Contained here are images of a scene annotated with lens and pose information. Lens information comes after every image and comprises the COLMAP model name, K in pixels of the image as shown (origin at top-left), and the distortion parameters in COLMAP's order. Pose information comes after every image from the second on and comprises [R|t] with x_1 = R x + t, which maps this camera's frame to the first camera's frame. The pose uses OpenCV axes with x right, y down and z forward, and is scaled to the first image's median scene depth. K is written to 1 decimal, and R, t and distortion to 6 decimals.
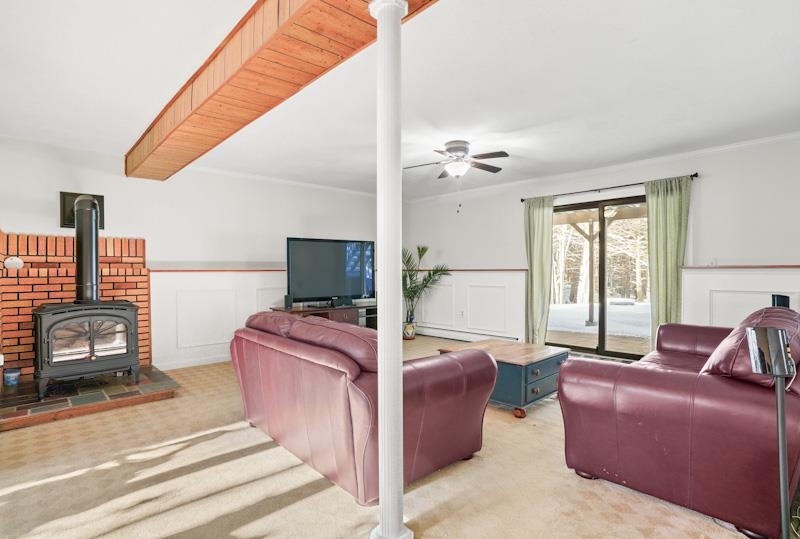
lens RADIAL K [[411.2, 0, 400.8], [0, 411.2, 272.5], [0, 0, 1]] dist [0.000222, 0.003394]
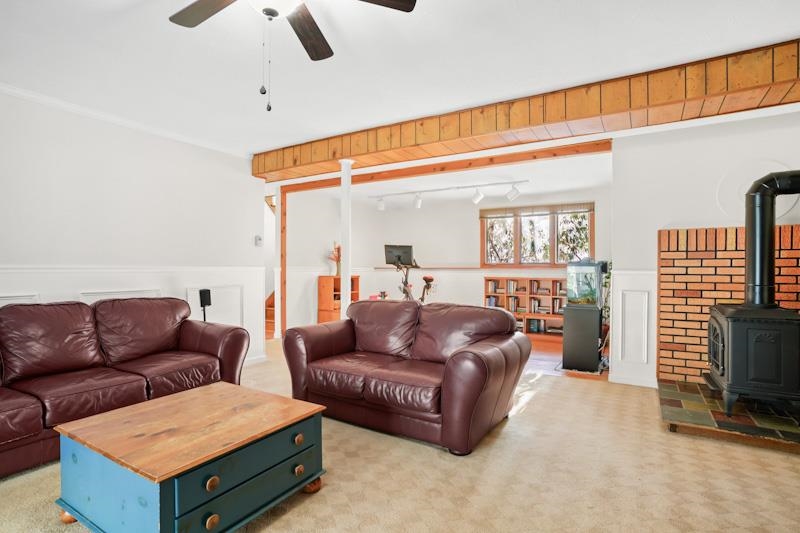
lens RADIAL K [[411.2, 0, 400.9], [0, 411.2, 269.2], [0, 0, 1]] dist [0.000222, 0.003394]
pose [[-0.963094, -0.012597, -0.268872, 0.064815], [-0.013423, 0.999909, 0.001233, 0.009040], [0.268832, 0.004796, -0.963175, 1.737459]]
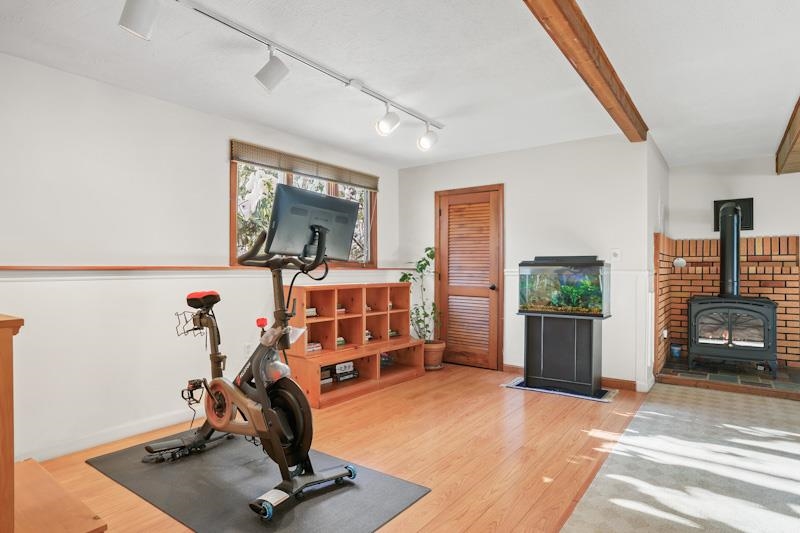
lens RADIAL K [[460.3, 0, 401.2], [0, 460.3, 269.0], [0, 0, 1]] dist [0.000163, 0.000951]
pose [[0.216004, 0.006993, -0.976368, 0.284174], [-0.008131, 0.999953, 0.005363, -0.003581], [0.976359, 0.006780, 0.216050, -0.160261]]
